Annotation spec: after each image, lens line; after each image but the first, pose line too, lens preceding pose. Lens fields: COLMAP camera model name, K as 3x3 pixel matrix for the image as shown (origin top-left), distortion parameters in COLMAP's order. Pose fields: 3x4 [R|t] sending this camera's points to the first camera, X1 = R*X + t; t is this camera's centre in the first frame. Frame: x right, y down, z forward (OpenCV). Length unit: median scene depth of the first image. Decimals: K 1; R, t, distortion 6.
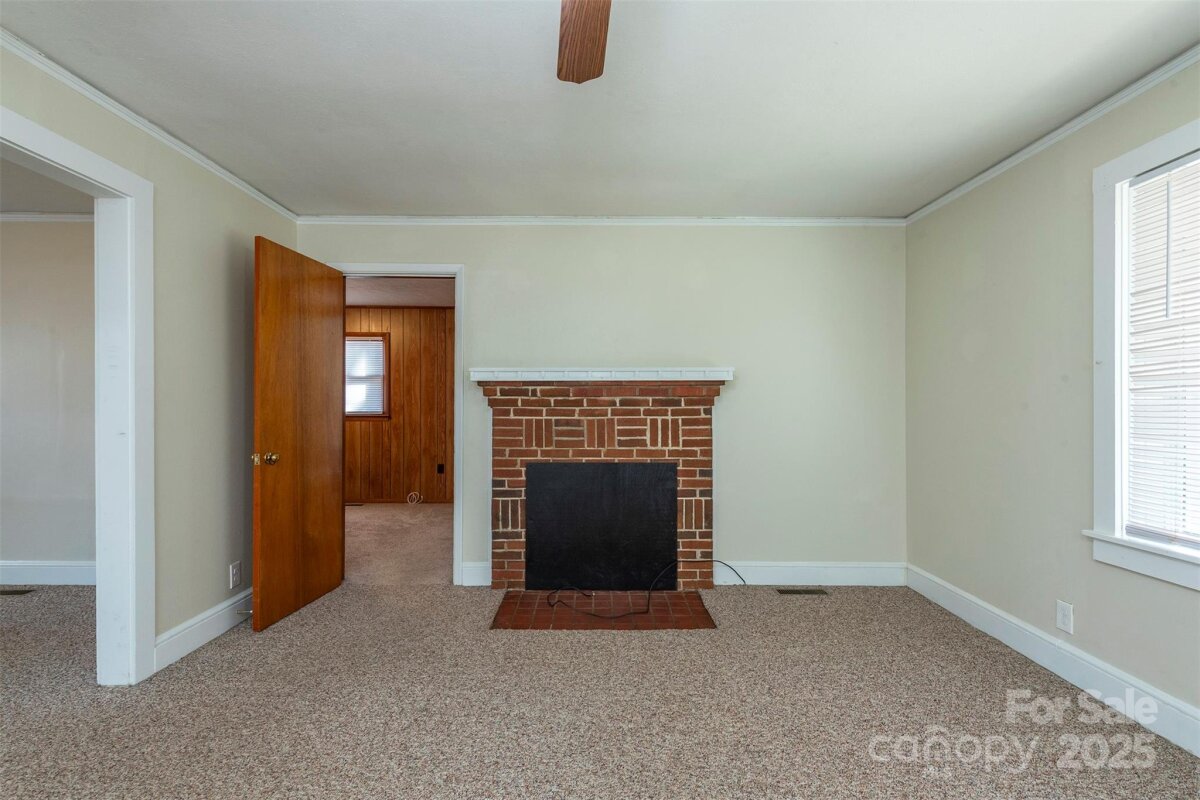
lens RADIAL K [[561.6, 0, 601.7], [0, 561.6, 406.1], [0, 0, 1]] dist [0.016331, -0.001151]
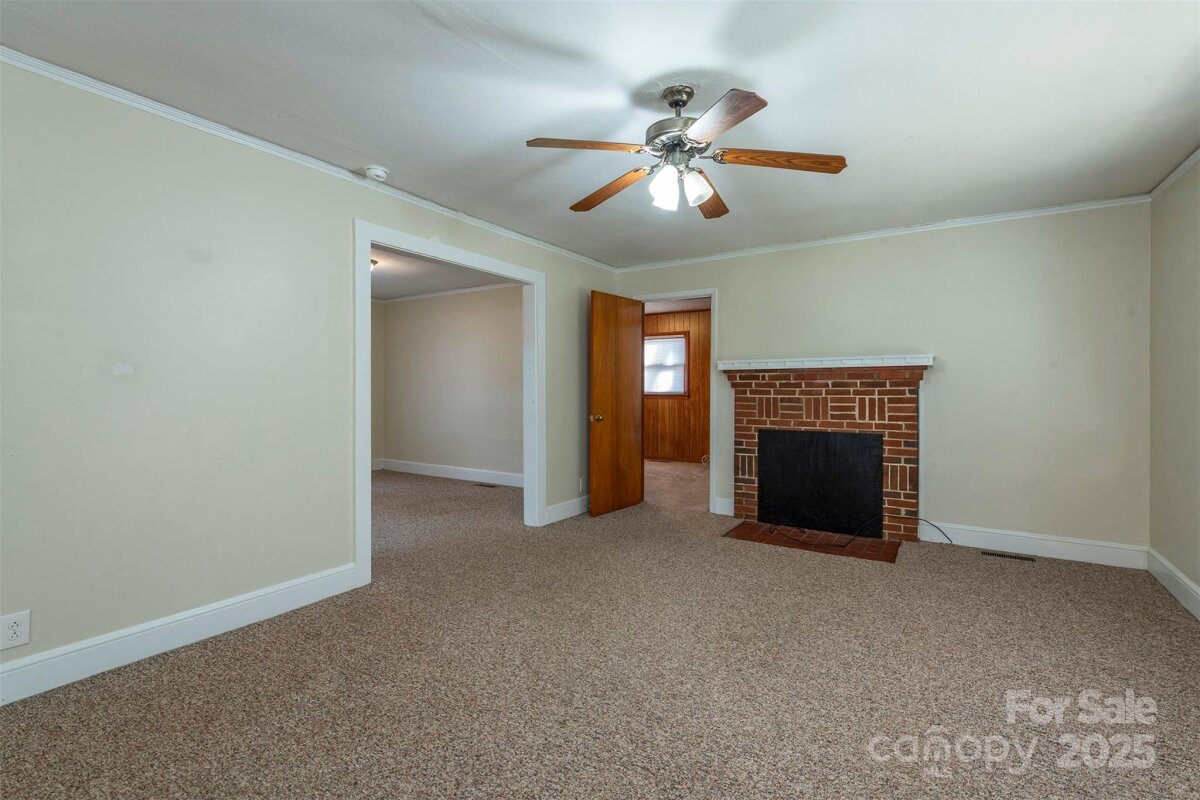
lens RADIAL K [[561.6, 0, 600.1], [0, 561.6, 395.9], [0, 0, 1]] dist [0.016331, -0.001151]
pose [[0.835888, 0.006593, -0.548861, 0.291994], [0.001441, 0.999898, 0.014205, 0.000309], [0.548898, -0.012665, 0.835793, -0.349639]]
